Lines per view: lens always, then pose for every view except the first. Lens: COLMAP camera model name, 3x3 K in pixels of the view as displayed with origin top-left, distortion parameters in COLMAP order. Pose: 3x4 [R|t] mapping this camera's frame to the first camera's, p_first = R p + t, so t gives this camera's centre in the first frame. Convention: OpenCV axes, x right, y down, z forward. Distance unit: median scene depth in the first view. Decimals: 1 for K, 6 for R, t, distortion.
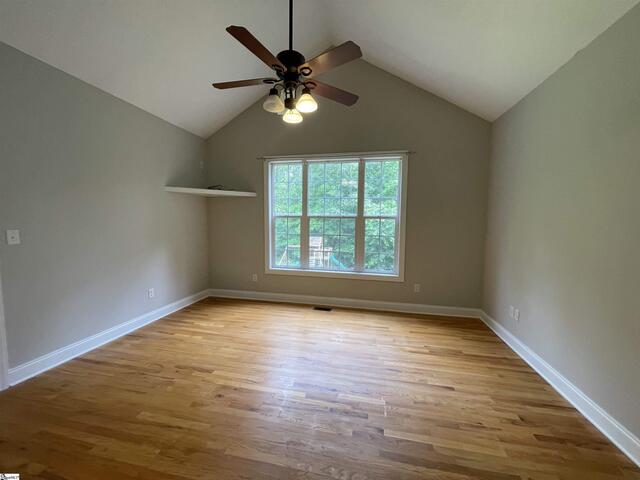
lens RADIAL K [[259.5, 0, 320.4], [0, 259.5, 241.8], [0, 0, 1]] dist [-0.000529, 0.000164]
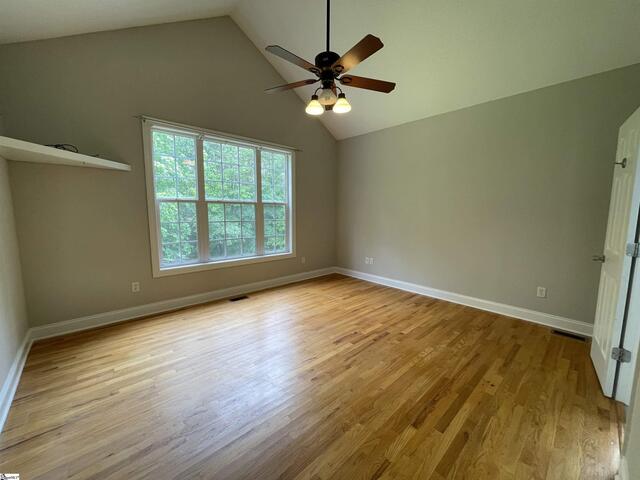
lens RADIAL K [[259.5, 0, 319.2], [0, 259.5, 238.0], [0, 0, 1]] dist [-0.000529, 0.000164]
pose [[0.577202, -0.096531, 0.810876, -0.681452], [0.068324, 0.995216, 0.069841, -0.012173], [-0.813738, 0.015090, 0.581036, 0.232949]]
